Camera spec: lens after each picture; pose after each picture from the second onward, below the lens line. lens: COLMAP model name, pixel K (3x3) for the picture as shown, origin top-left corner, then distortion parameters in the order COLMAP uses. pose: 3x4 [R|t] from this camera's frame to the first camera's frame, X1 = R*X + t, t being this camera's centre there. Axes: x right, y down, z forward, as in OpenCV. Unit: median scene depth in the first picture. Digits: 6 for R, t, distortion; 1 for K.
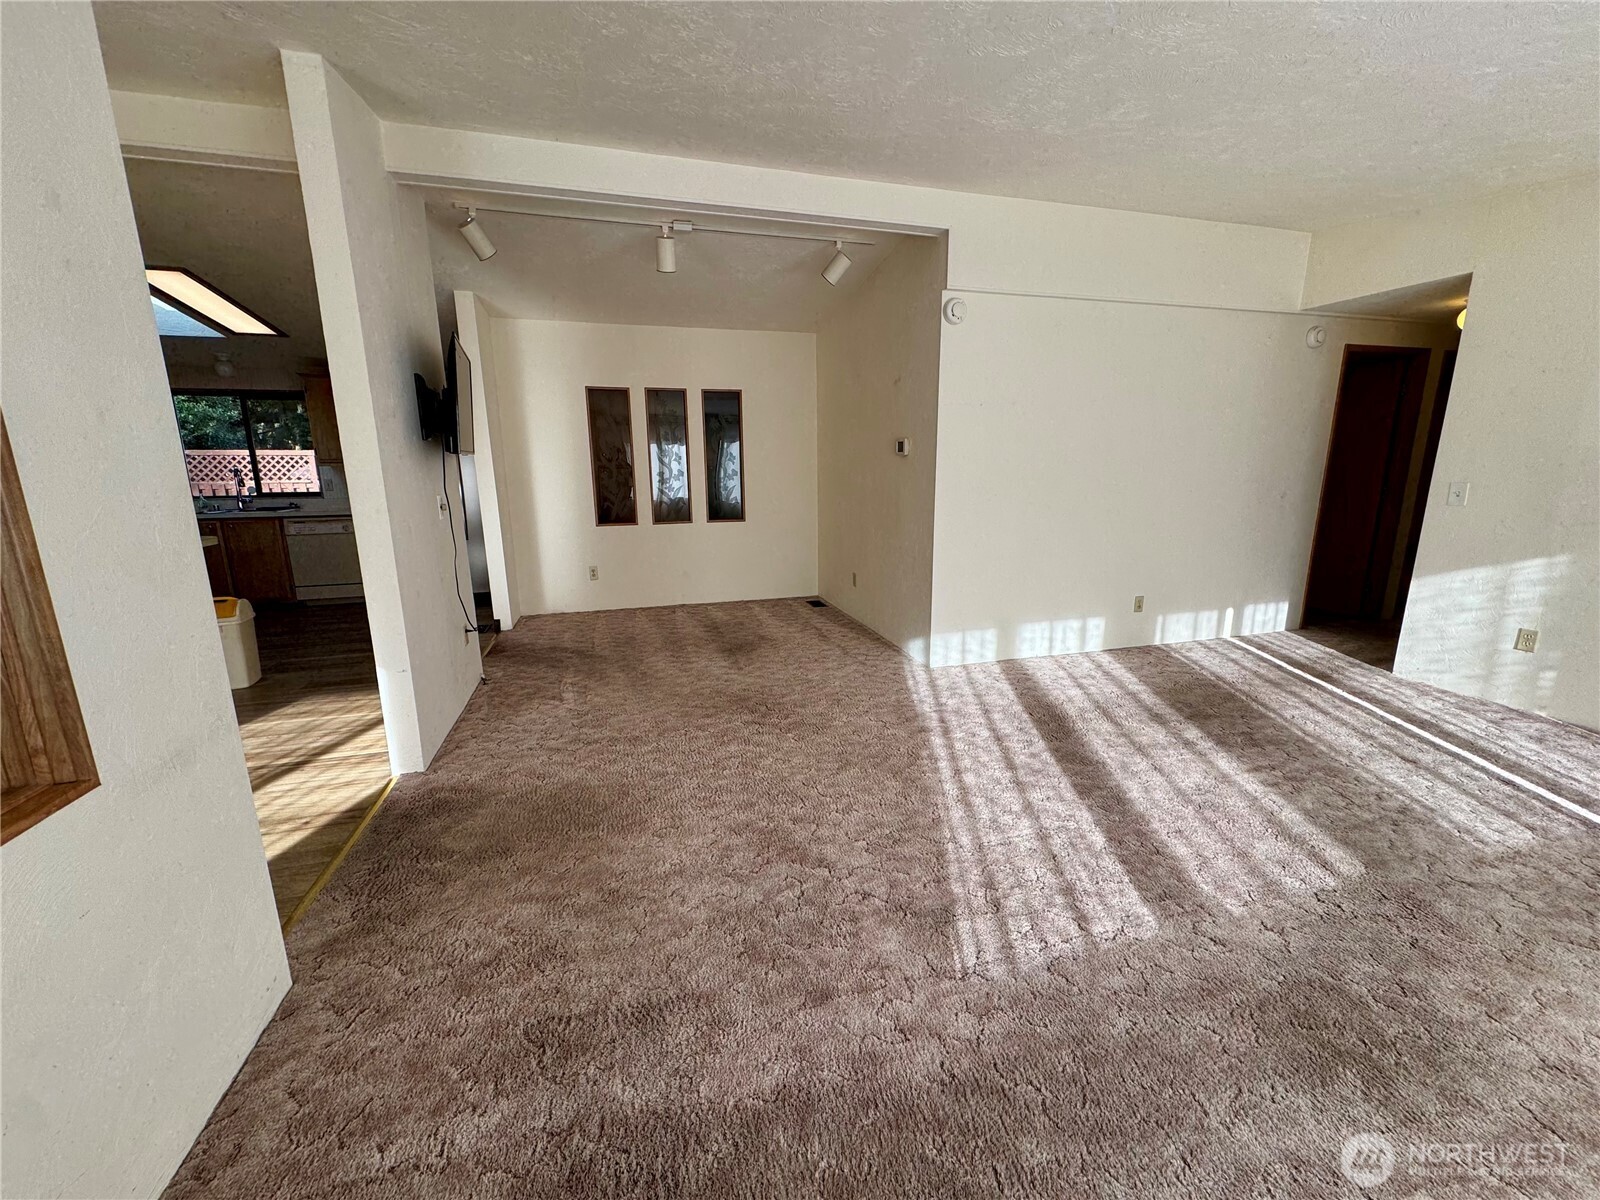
lens RADIAL K [[639.1, 0, 802.9], [0, 639.1, 601.9], [0, 0, 1]] dist [-0.002485, 0.000545]
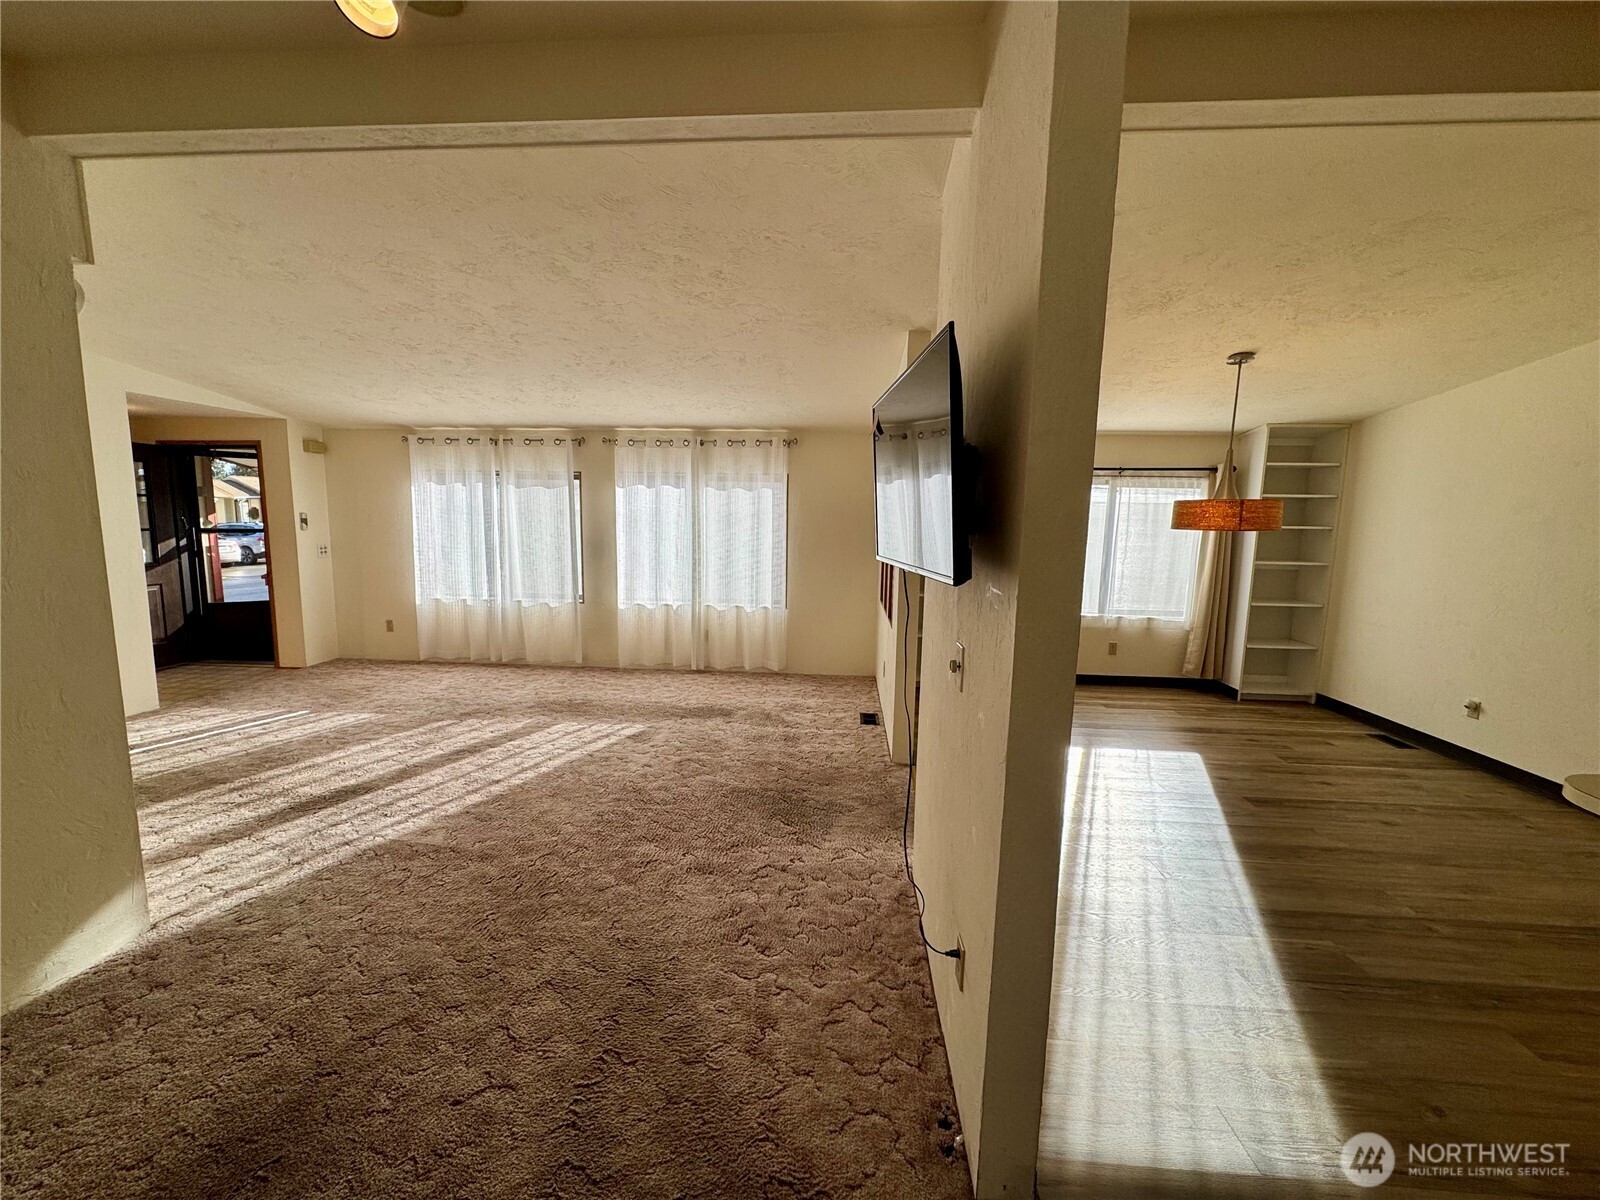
lens RADIAL K [[639.1, 0, 796.9], [0, 639.1, 598.3], [0, 0, 1]] dist [-0.002485, 0.000545]
pose [[-0.935081, -0.056315, 0.349932, -0.573621], [0.062999, 0.945168, 0.320451, -0.349720], [-0.348791, 0.321693, -0.880260, 1.357465]]
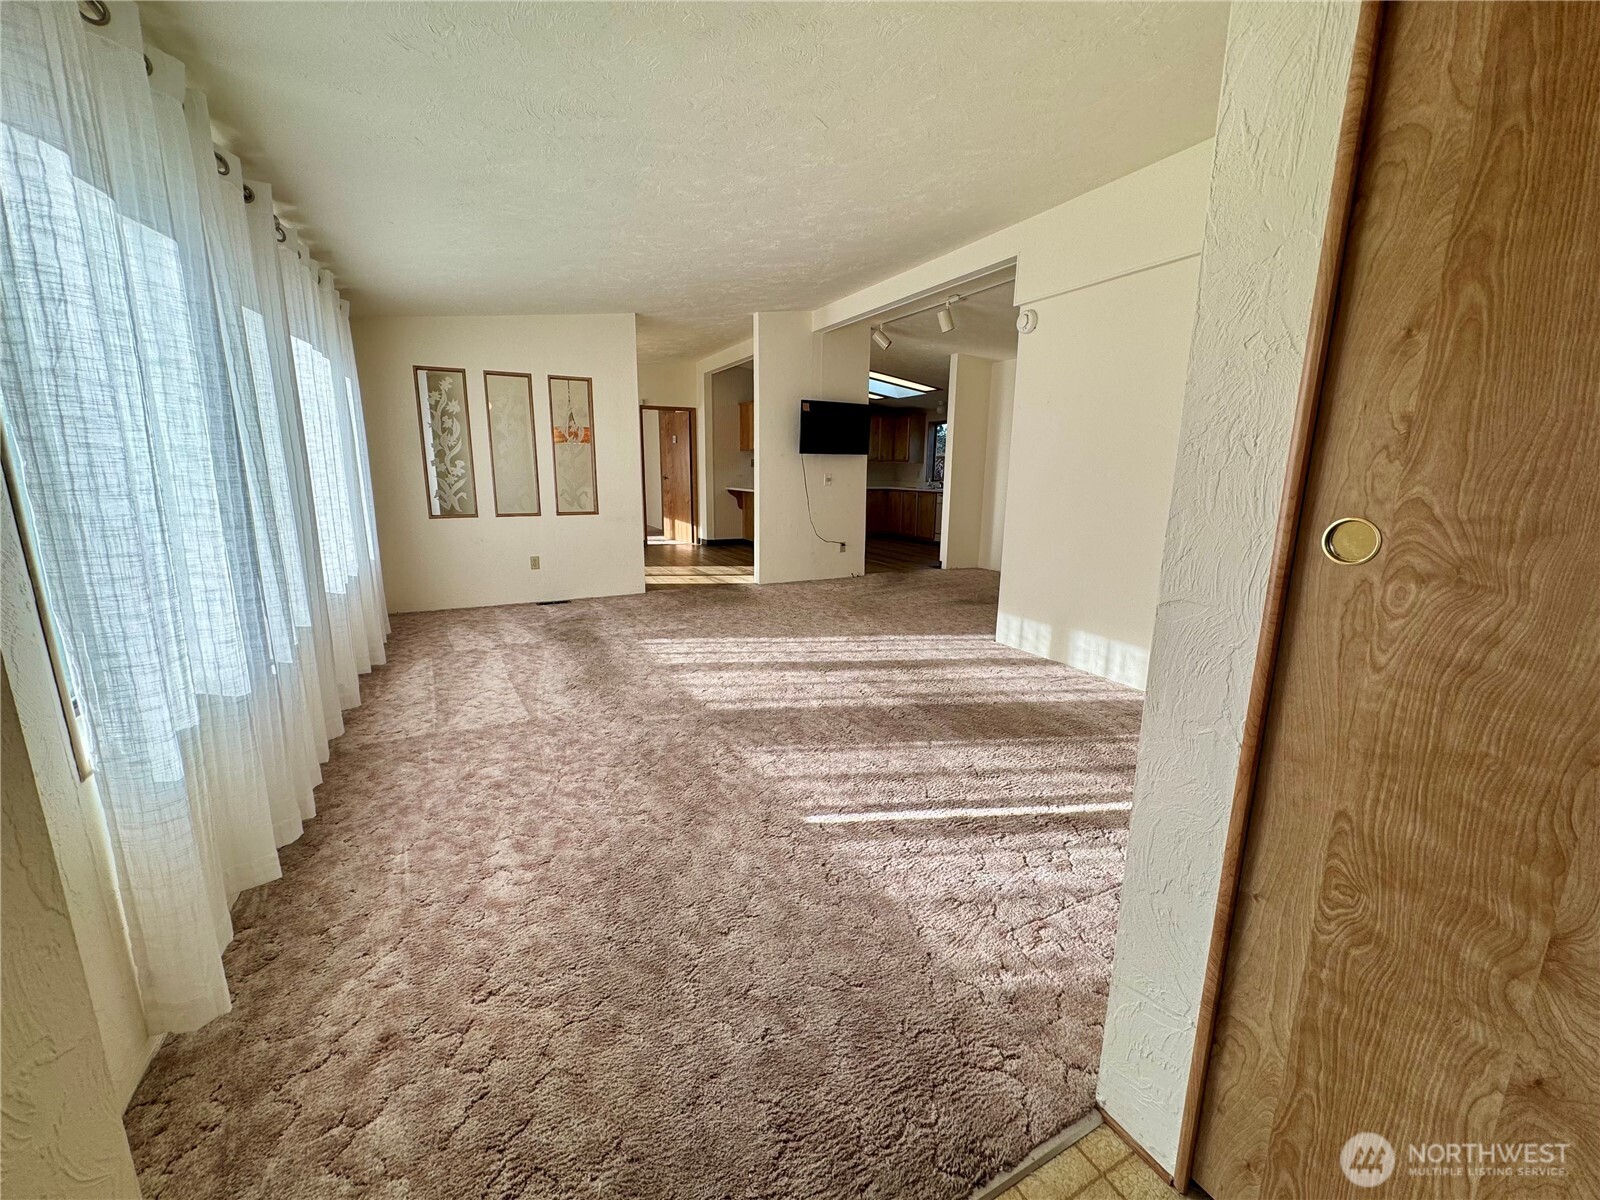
lens RADIAL K [[639.1, 0, 797.5], [0, 639.1, 600.5], [0, 0, 1]] dist [-0.002485, 0.000545]
pose [[0.188223, 0.210832, -0.959230, 1.355192], [-0.219995, 0.960920, 0.168035, -0.087844], [0.957170, 0.179397, 0.227250, 0.447420]]
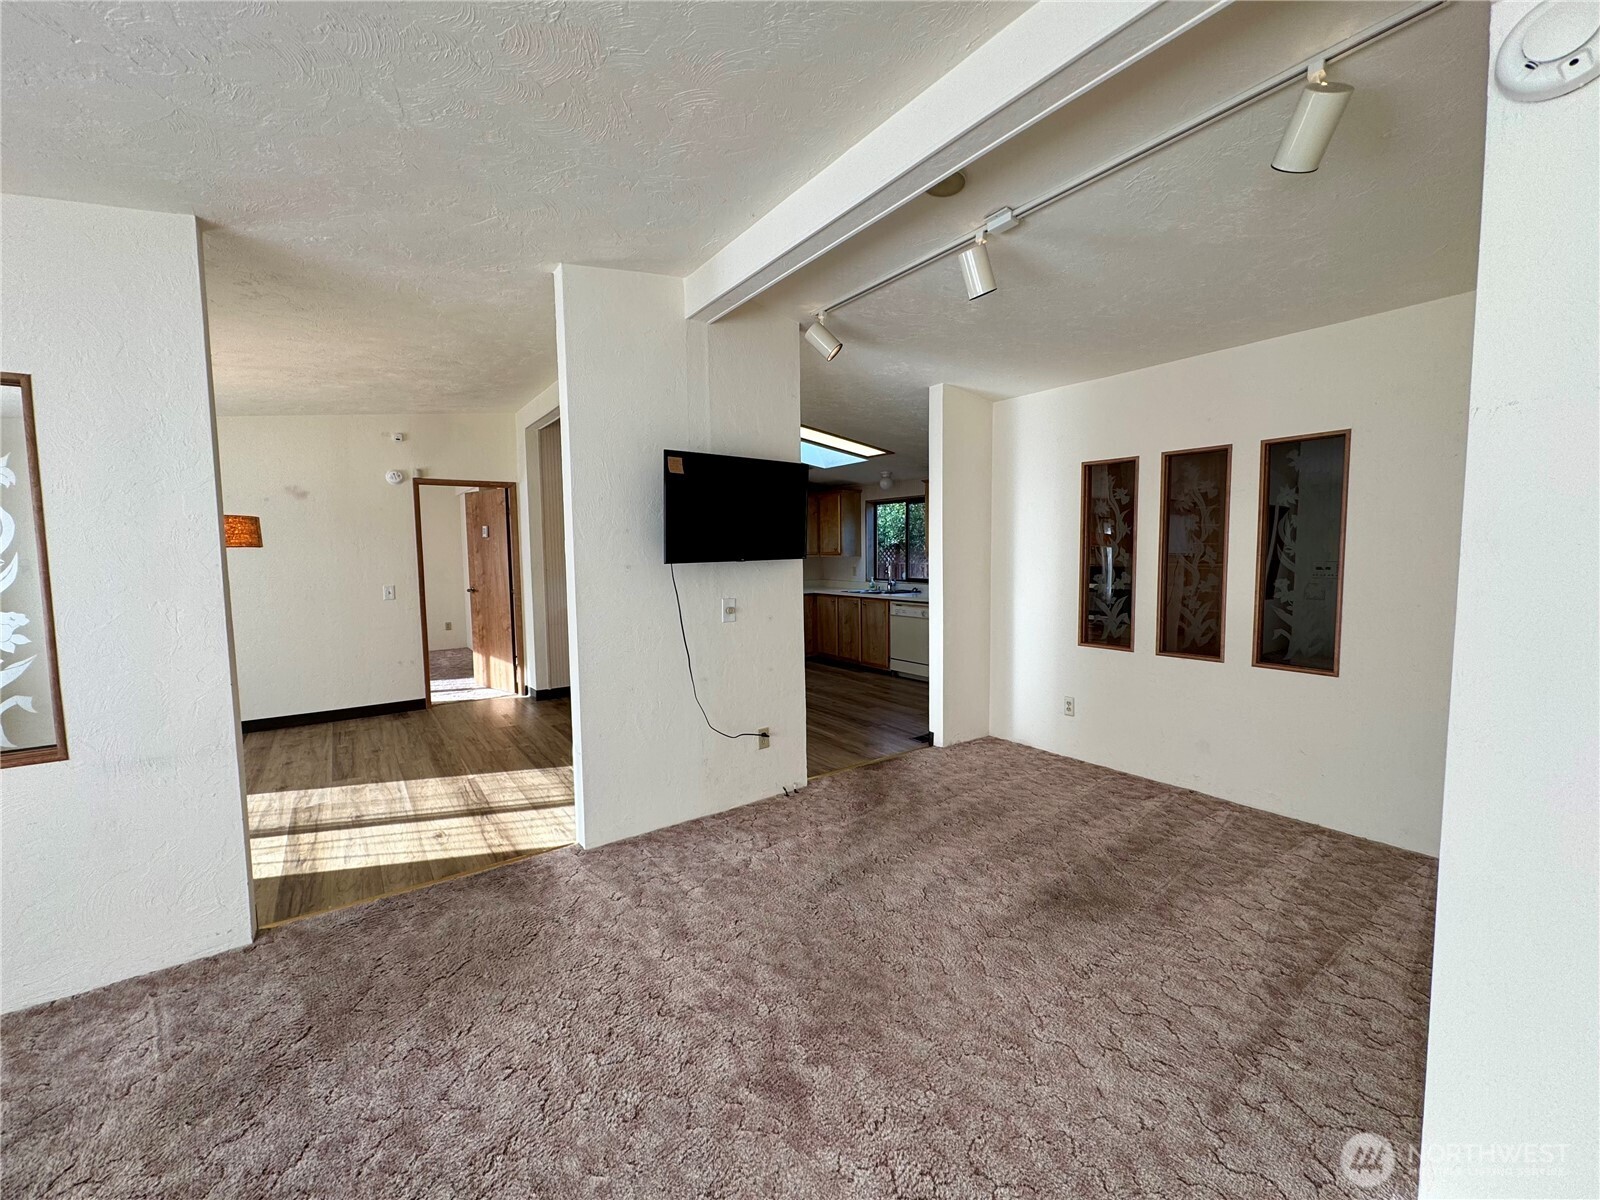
lens RADIAL K [[639.1, 0, 799.5], [0, 639.1, 594.4], [0, 0, 1]] dist [-0.002485, 0.000545]
pose [[0.335400, 0.070720, -0.939418, 0.398551], [-0.191341, 0.981508, 0.005574, -0.181510], [0.922440, 0.177880, 0.342729, 0.668454]]
